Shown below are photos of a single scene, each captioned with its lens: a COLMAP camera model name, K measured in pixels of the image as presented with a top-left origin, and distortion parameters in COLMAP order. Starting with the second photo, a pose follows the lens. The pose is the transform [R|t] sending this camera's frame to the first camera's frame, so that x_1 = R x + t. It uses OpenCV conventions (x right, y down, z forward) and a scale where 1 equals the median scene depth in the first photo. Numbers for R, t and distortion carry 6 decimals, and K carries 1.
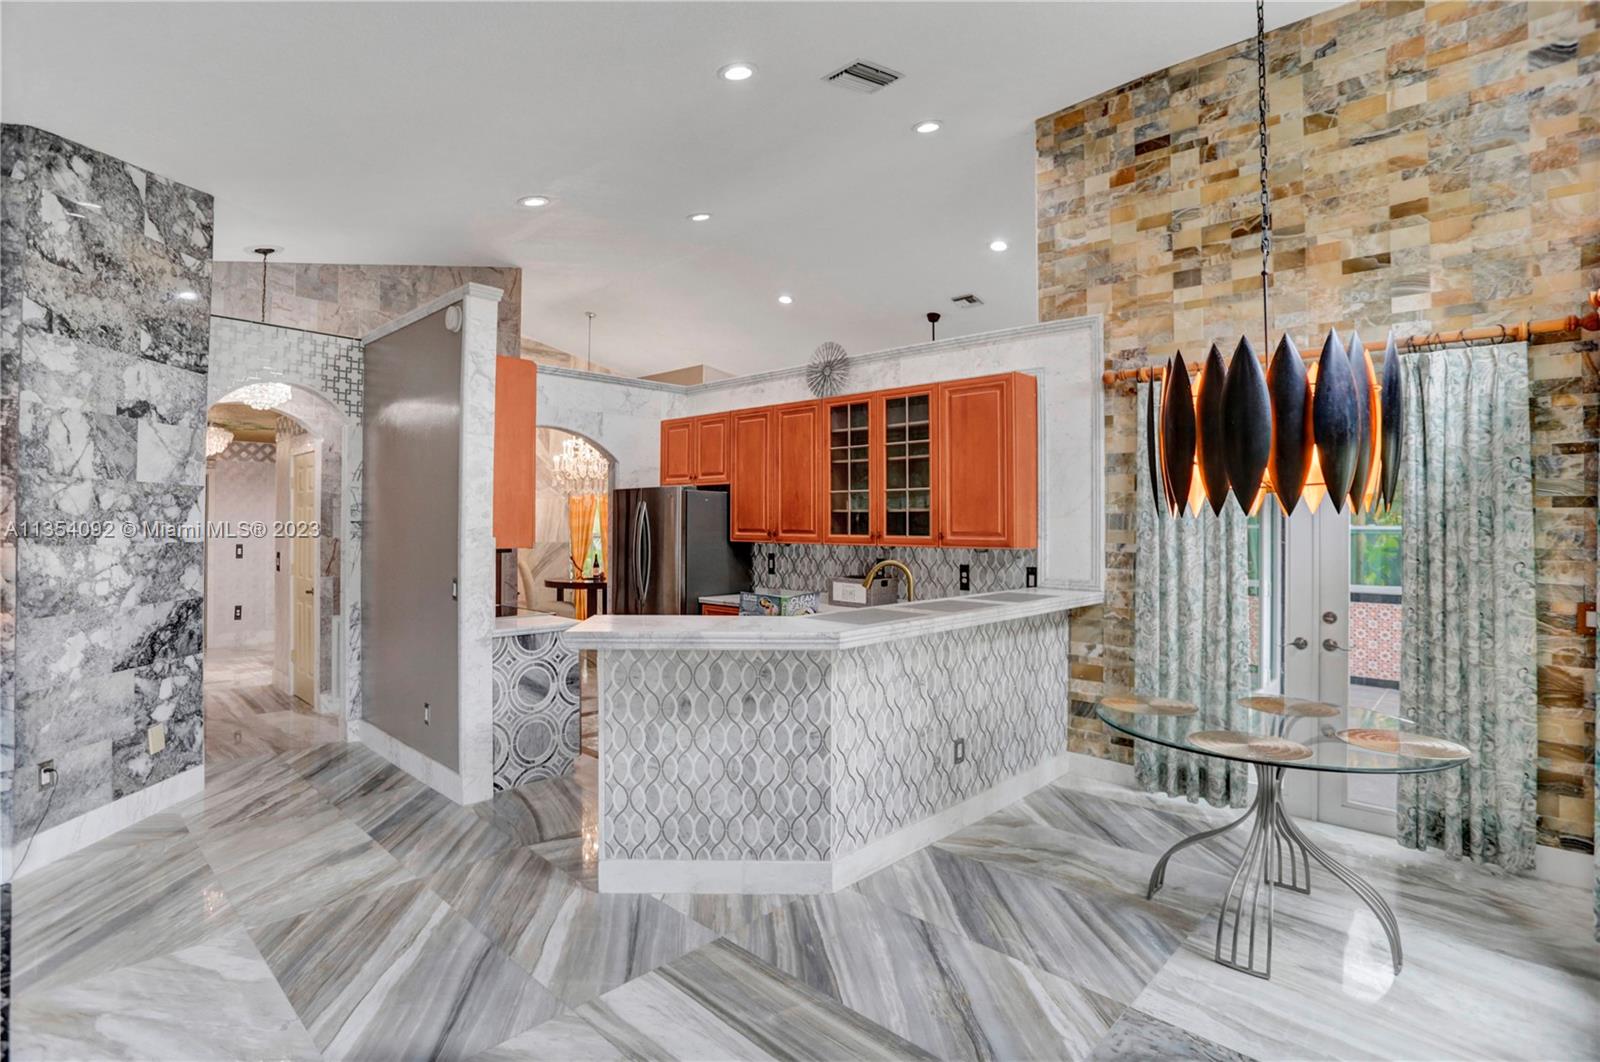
lens RADIAL K [[785.1, 0, 783.6], [0, 785.1, 510.4], [0, 0, 1]] dist [-0.074018, 0.030643]
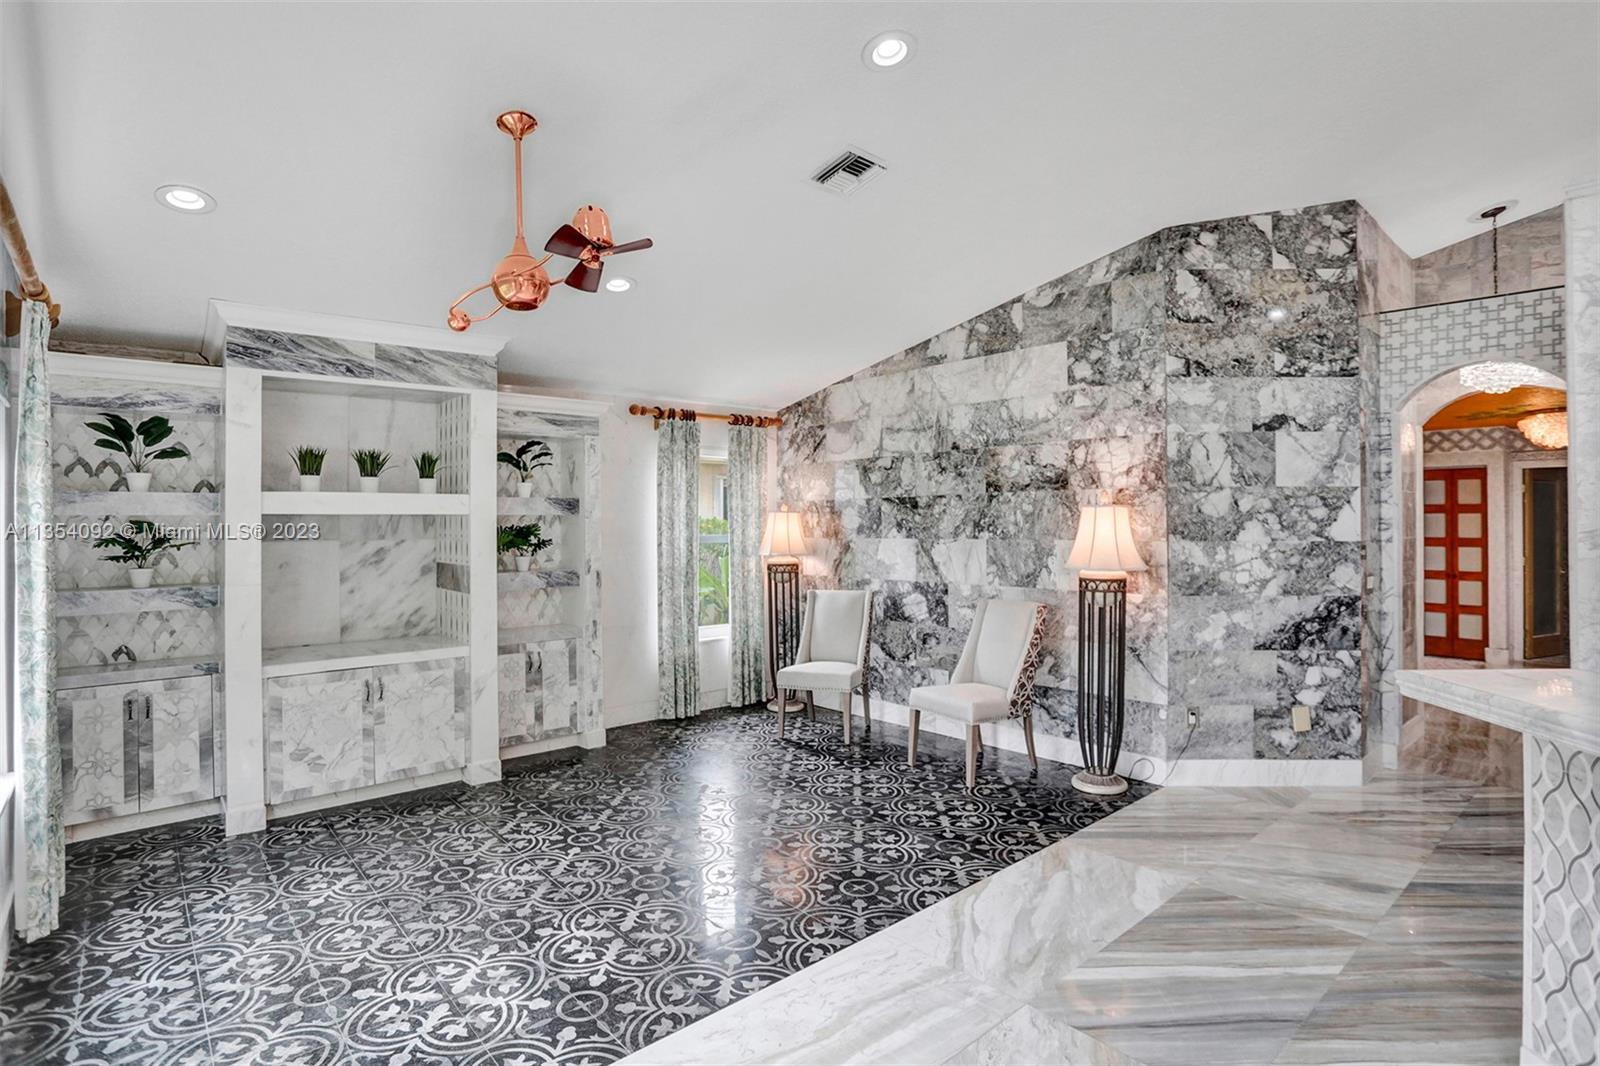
lens RADIAL K [[809.1, 0, 804.4], [0, 809.1, 512.6], [0, 0, 1]] dist [-0.078124, 0.038924]
pose [[-0.075647, -0.013106, -0.997048, 0.347448], [0.017934, 0.999734, -0.014502, 0.005079], [0.996973, -0.018978, -0.075392, 0.346655]]
